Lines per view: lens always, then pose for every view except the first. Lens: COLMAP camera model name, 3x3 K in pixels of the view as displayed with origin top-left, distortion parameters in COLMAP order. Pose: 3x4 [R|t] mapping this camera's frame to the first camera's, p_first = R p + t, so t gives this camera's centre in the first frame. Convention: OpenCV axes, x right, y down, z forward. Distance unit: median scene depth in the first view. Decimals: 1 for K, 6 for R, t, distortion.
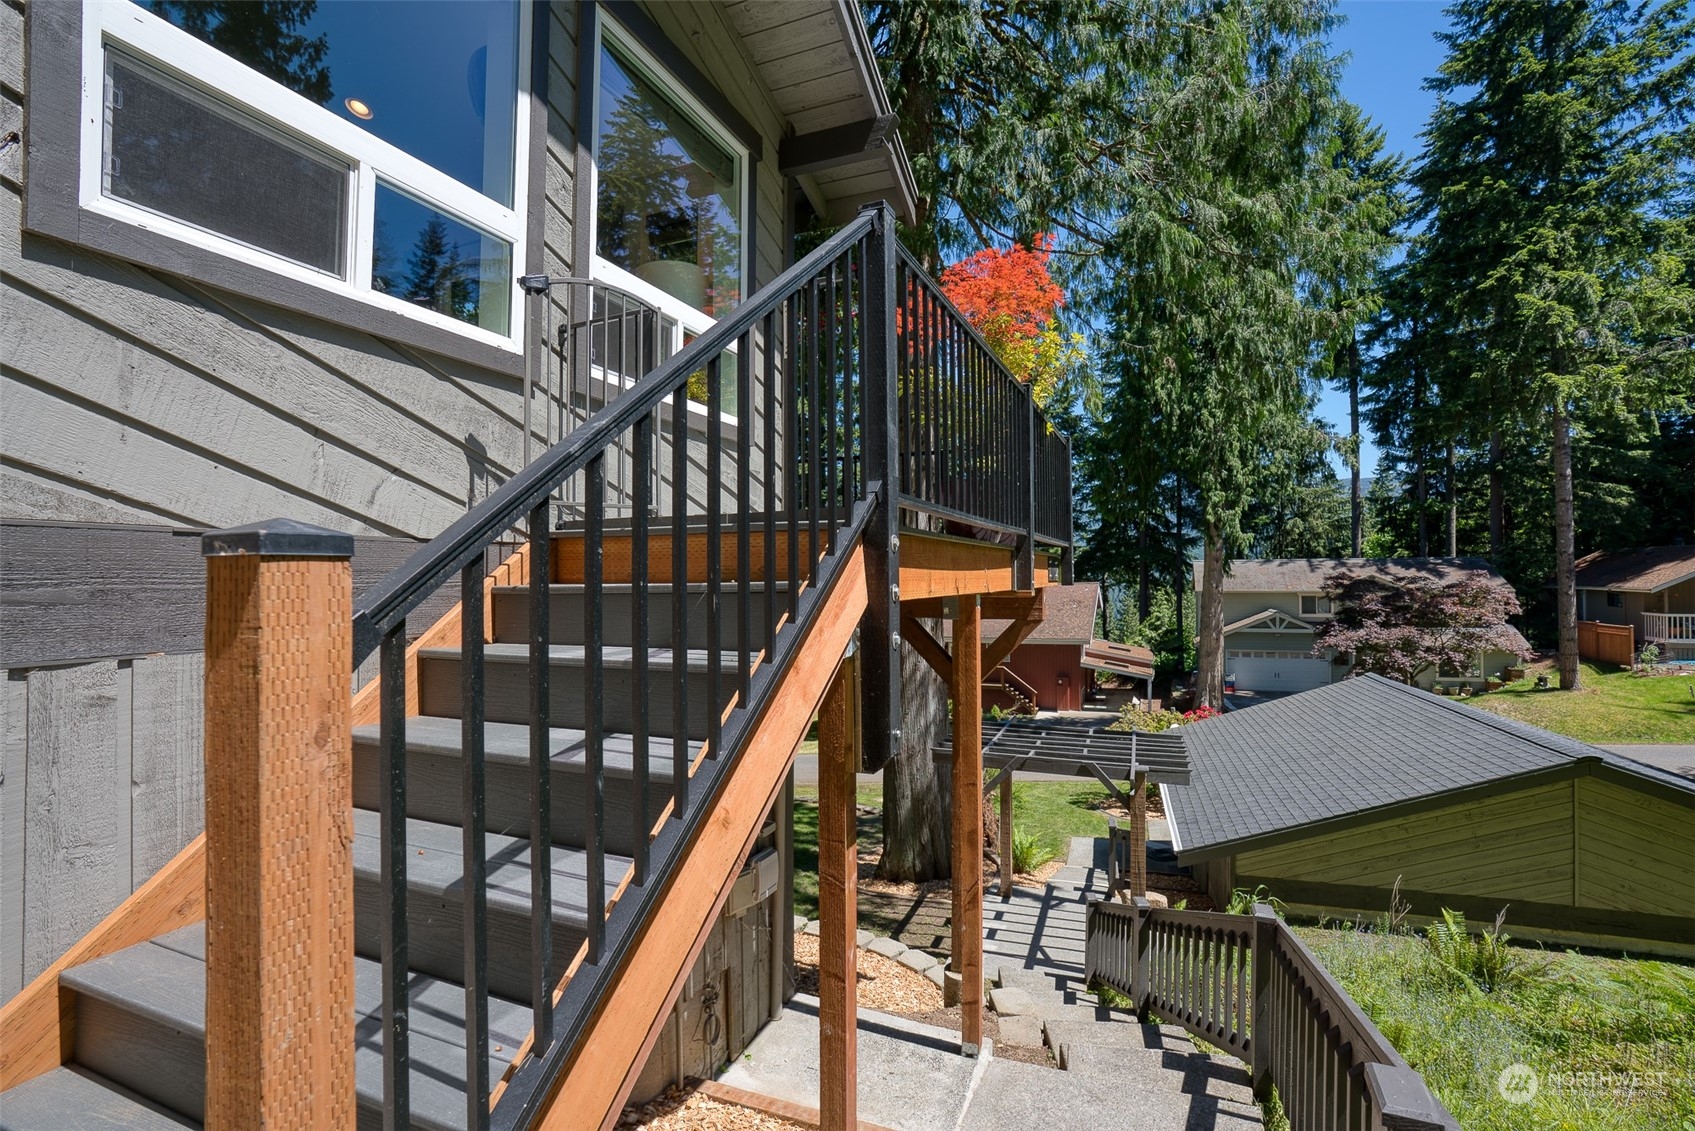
lens RADIAL K [[797.9, 0, 847.5], [0, 797.9, 565.5], [0, 0, 1]] dist [-0.001423, -0.000205]
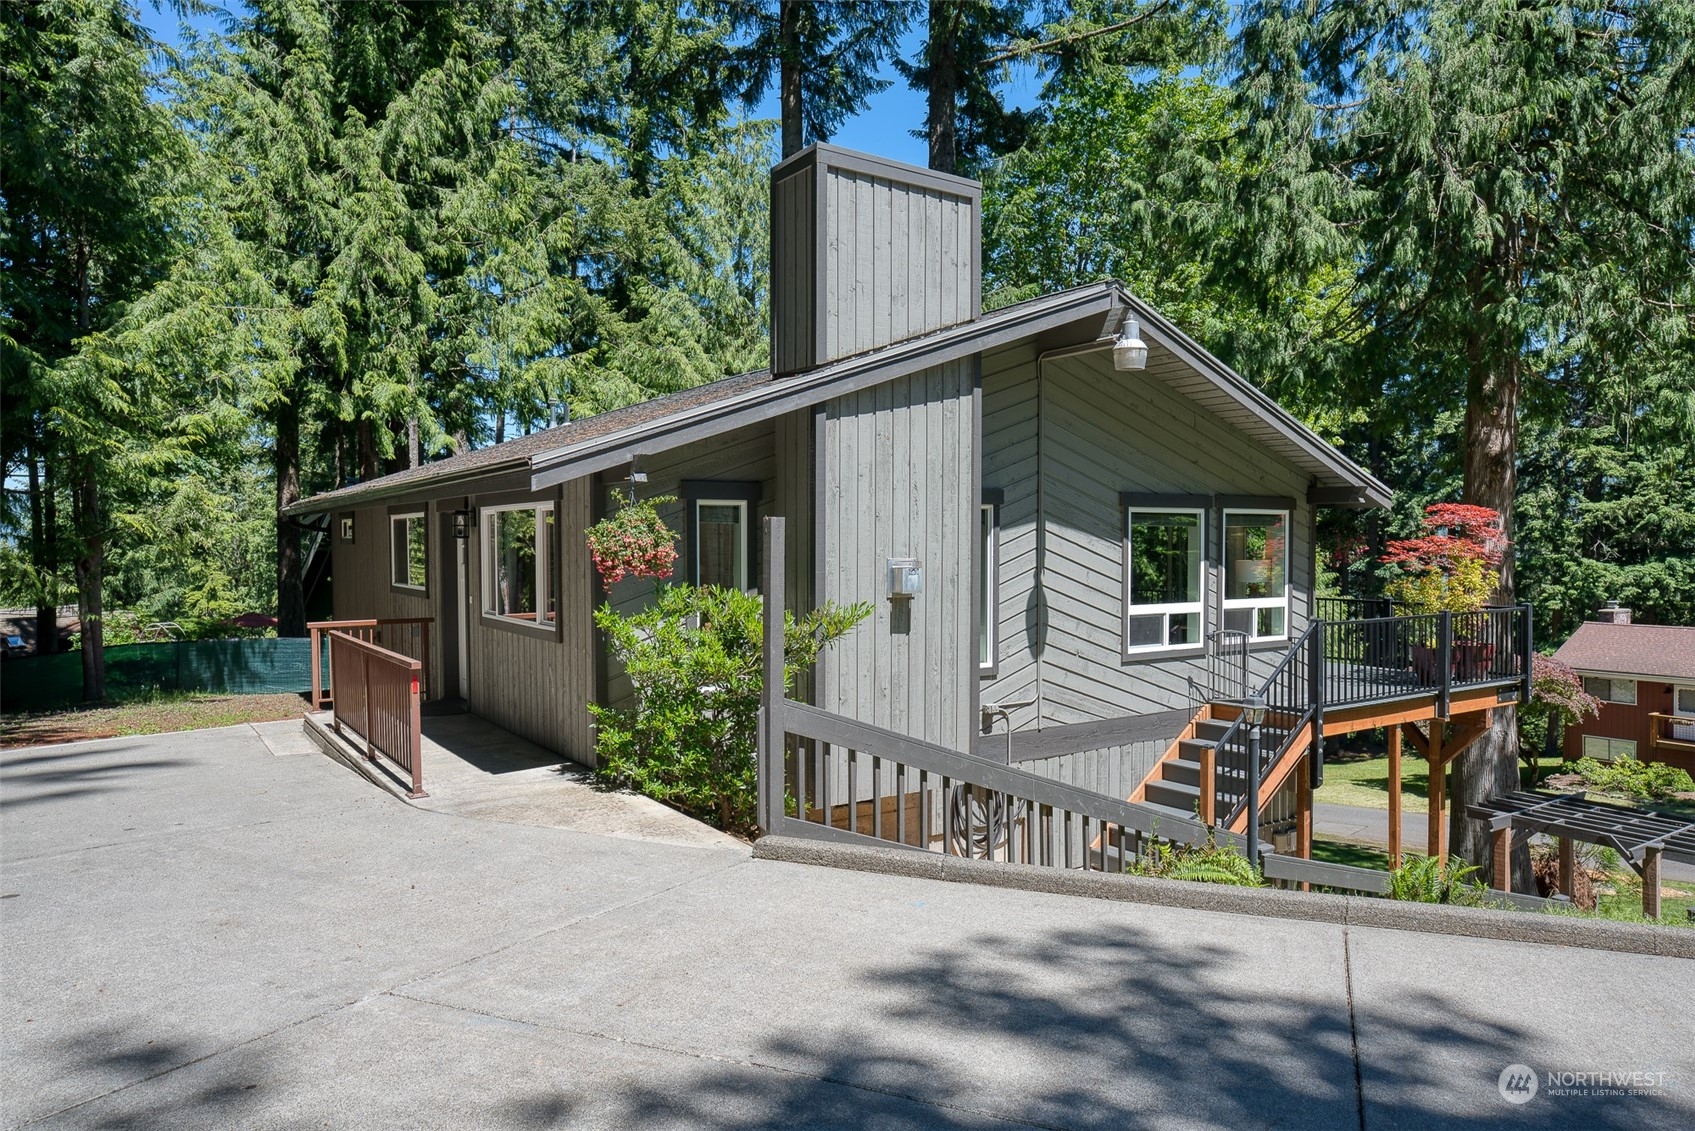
lens RADIAL K [[1103.1, 0, 847.5], [0, 1103.1, 565.5], [0, 0, 1]] dist [0.142035, -0.000687]
pose [[0.829147, 0.007459, -0.558981, 0.971301], [0.007999, 0.999650, 0.025205, -0.747267], [0.558973, -0.025369, 0.828797, -3.706521]]
